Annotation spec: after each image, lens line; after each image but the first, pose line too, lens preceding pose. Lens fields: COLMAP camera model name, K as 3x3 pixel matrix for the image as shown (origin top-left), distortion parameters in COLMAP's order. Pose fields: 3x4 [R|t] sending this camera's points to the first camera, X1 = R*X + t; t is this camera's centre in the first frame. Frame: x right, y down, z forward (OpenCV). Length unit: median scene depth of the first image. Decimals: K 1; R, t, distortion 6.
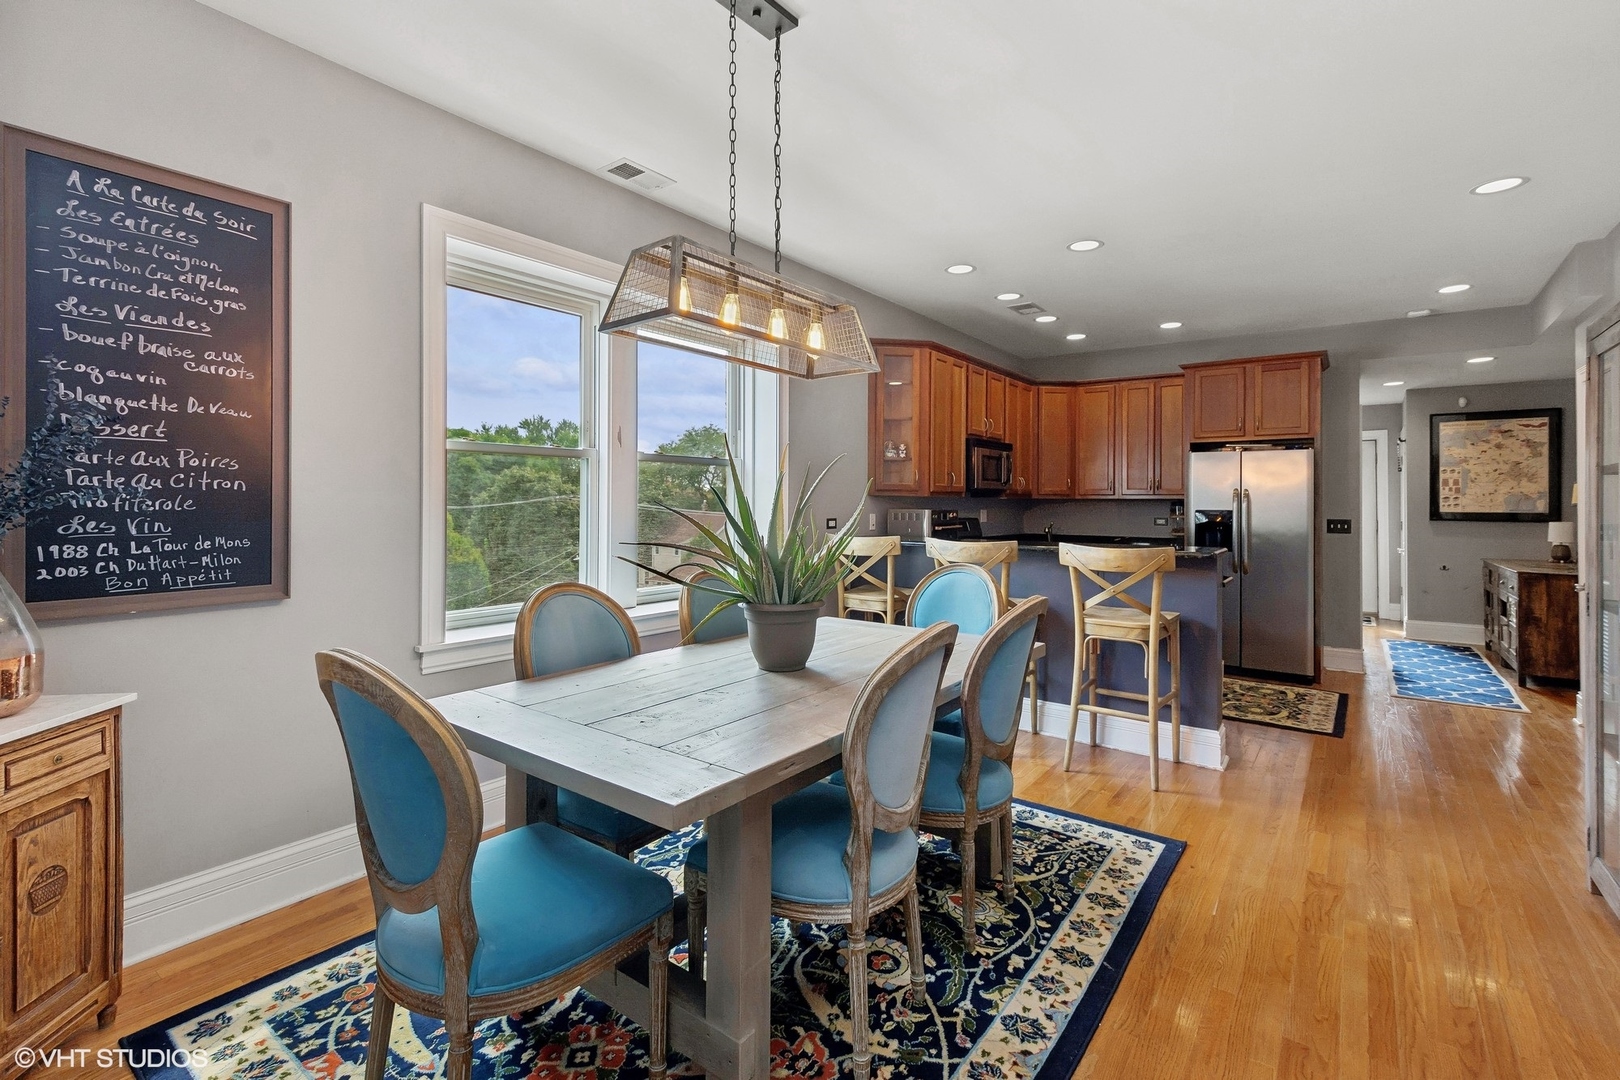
lens RADIAL K [[729.6, 0, 813.8], [0, 729.6, 500.9], [0, 0, 1]] dist [-0.002202, -0.000094]
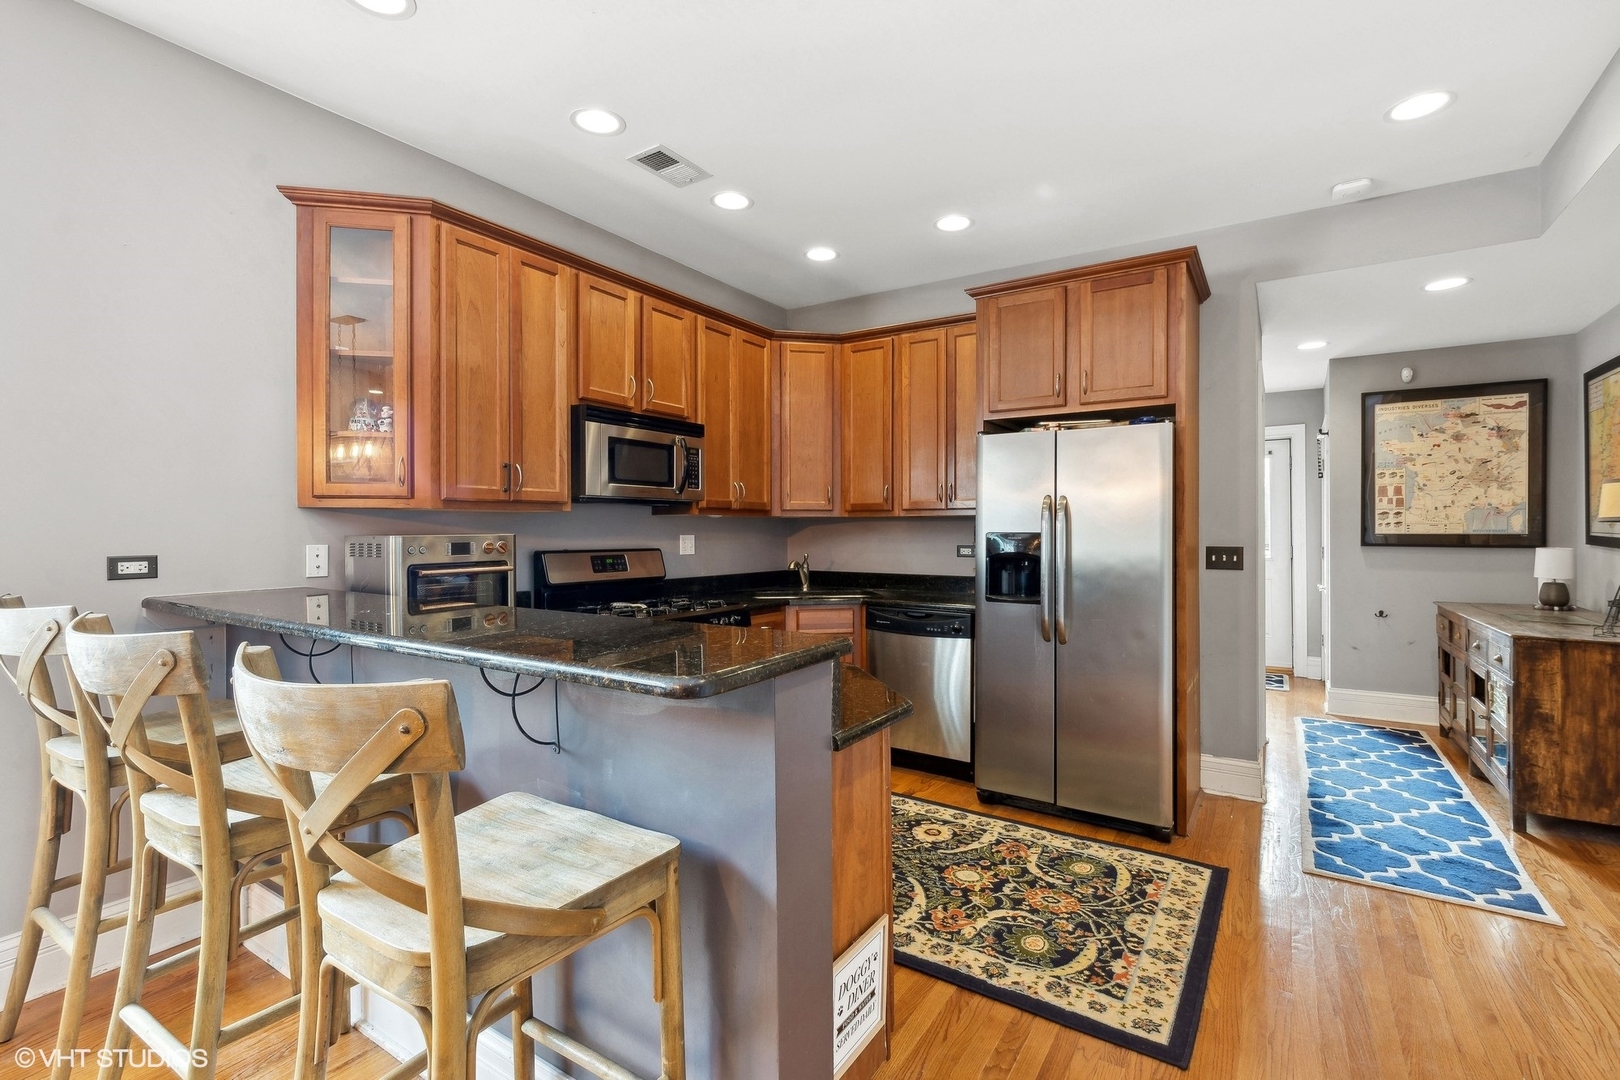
lens RADIAL K [[738.7, 0, 804.9], [0, 738.7, 534.7], [0, 0, 1]] dist [-0.000082, -0.000065]
pose [[0.997767, -0.006723, 0.066459, 0.351427], [0.005982, 0.999918, 0.011346, 0.006674], [-0.066530, -0.010923, 0.997725, 0.434323]]
